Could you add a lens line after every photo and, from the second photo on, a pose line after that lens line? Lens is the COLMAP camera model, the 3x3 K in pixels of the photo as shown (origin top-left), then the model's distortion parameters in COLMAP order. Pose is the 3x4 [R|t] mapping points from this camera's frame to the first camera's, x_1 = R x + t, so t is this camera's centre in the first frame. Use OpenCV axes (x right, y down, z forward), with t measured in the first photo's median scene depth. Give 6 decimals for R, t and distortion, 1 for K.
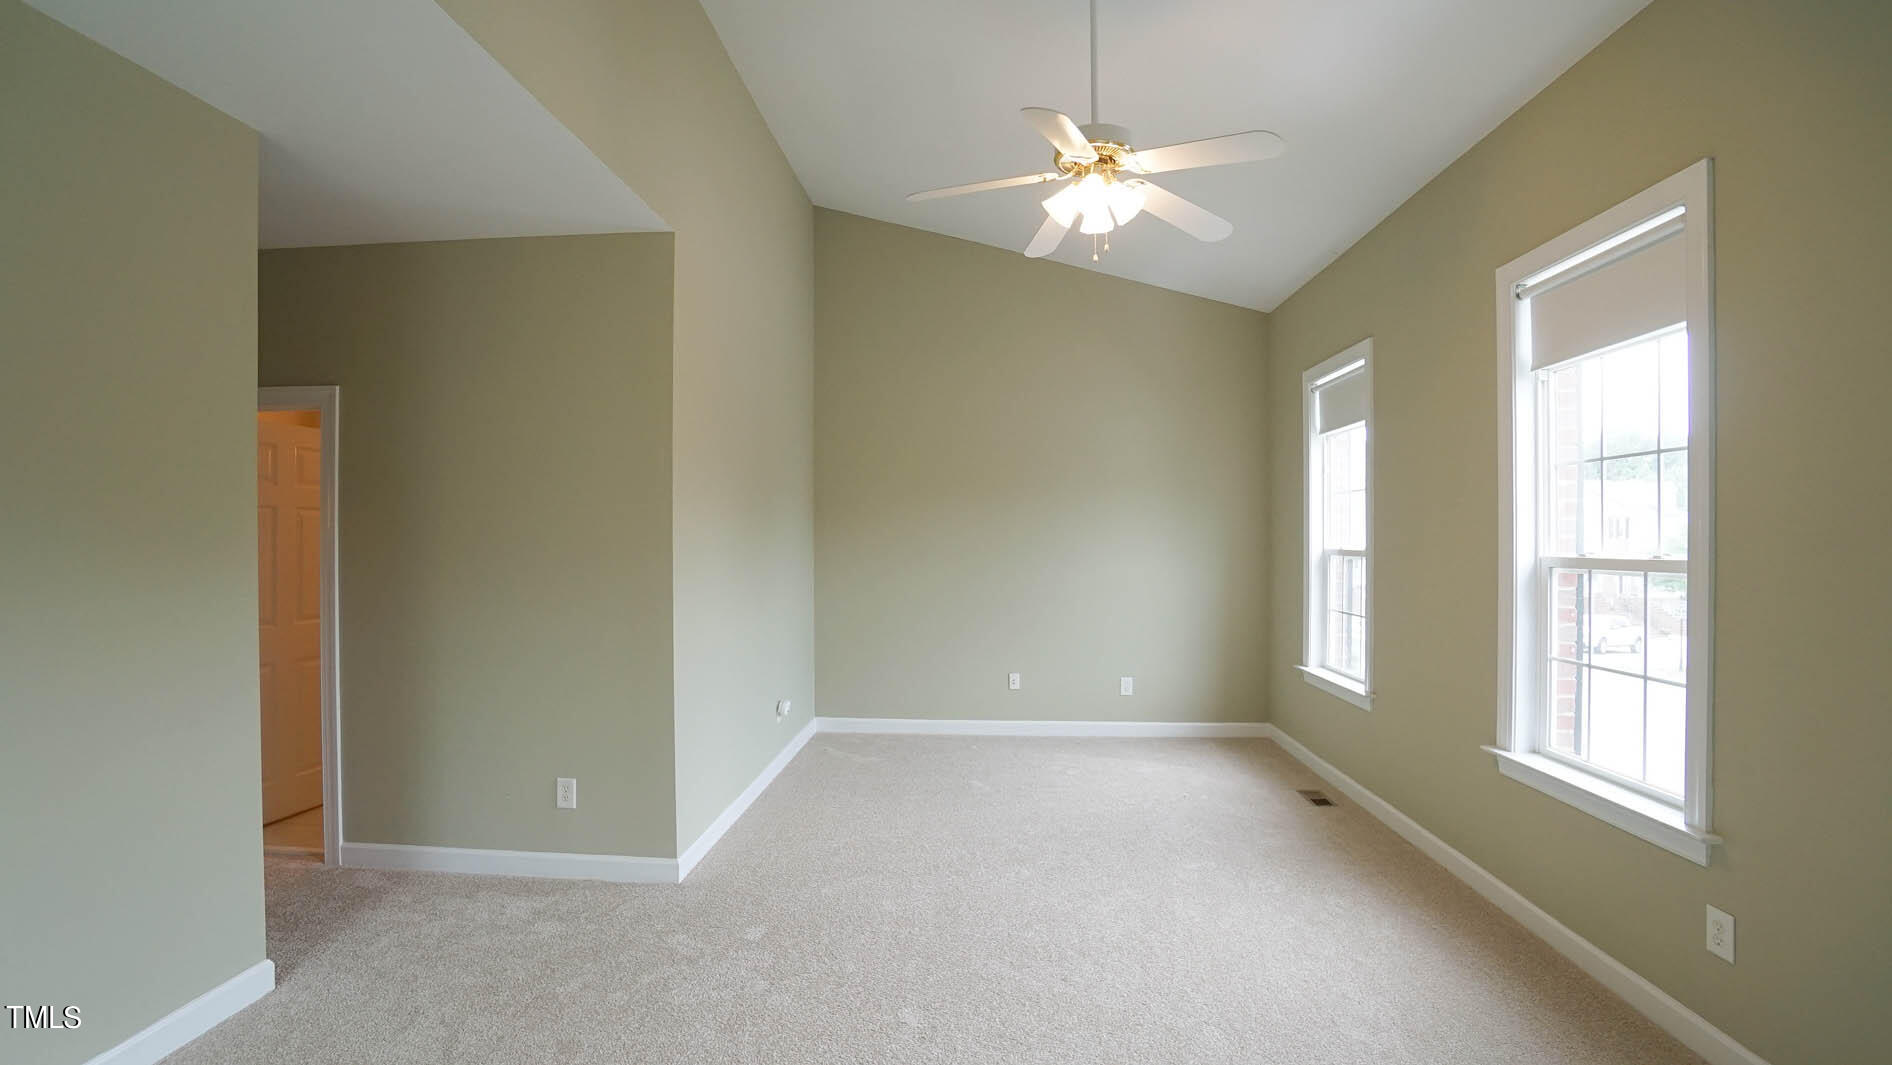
lens RADIAL K [[837.1, 0, 927.8], [0, 837.1, 534.2], [0, 0, 1]] dist [-0.091232, 0.032602]
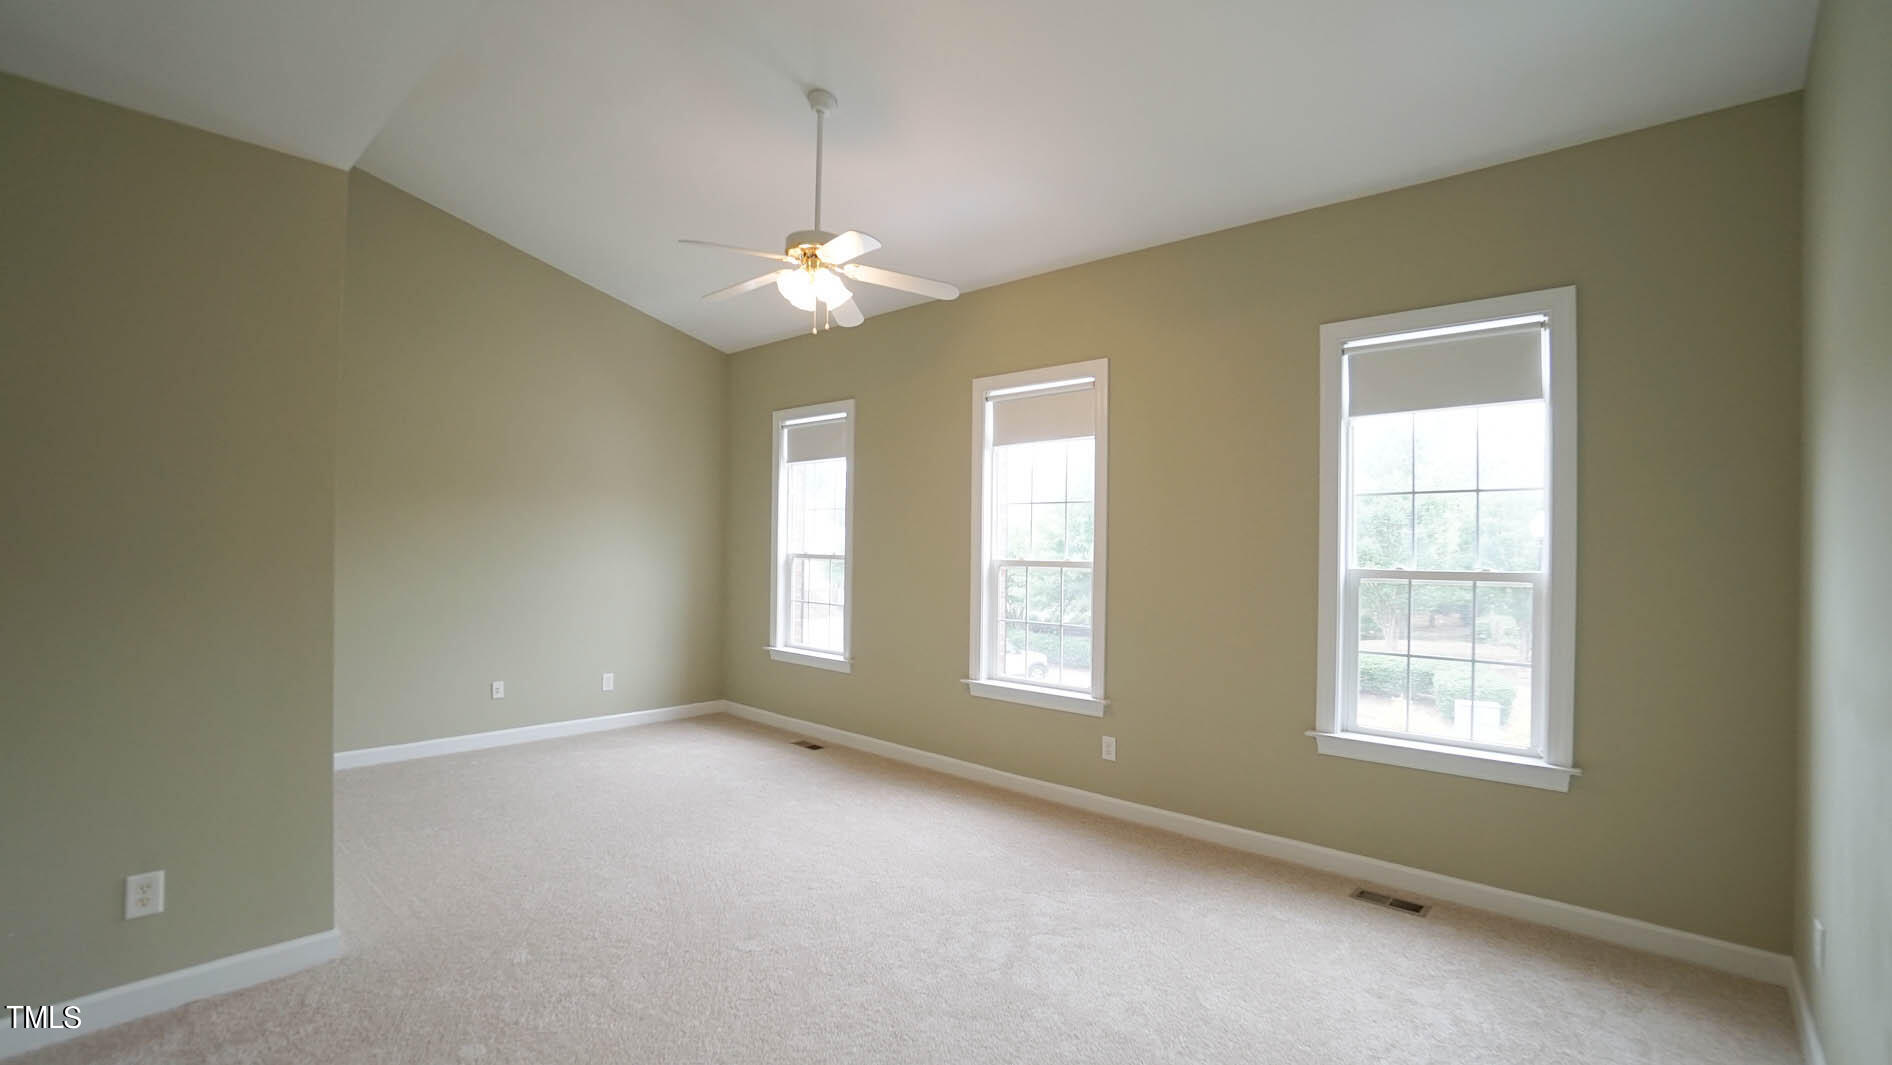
lens RADIAL K [[837.1, 0, 935.7], [0, 837.1, 540.2], [0, 0, 1]] dist [-0.036343, 0.000916]
pose [[0.619580, 0.013371, 0.784819, -0.581141], [-0.017660, 0.999839, -0.003093, -0.004138], [-0.784735, -0.011944, 0.619717, 0.022902]]
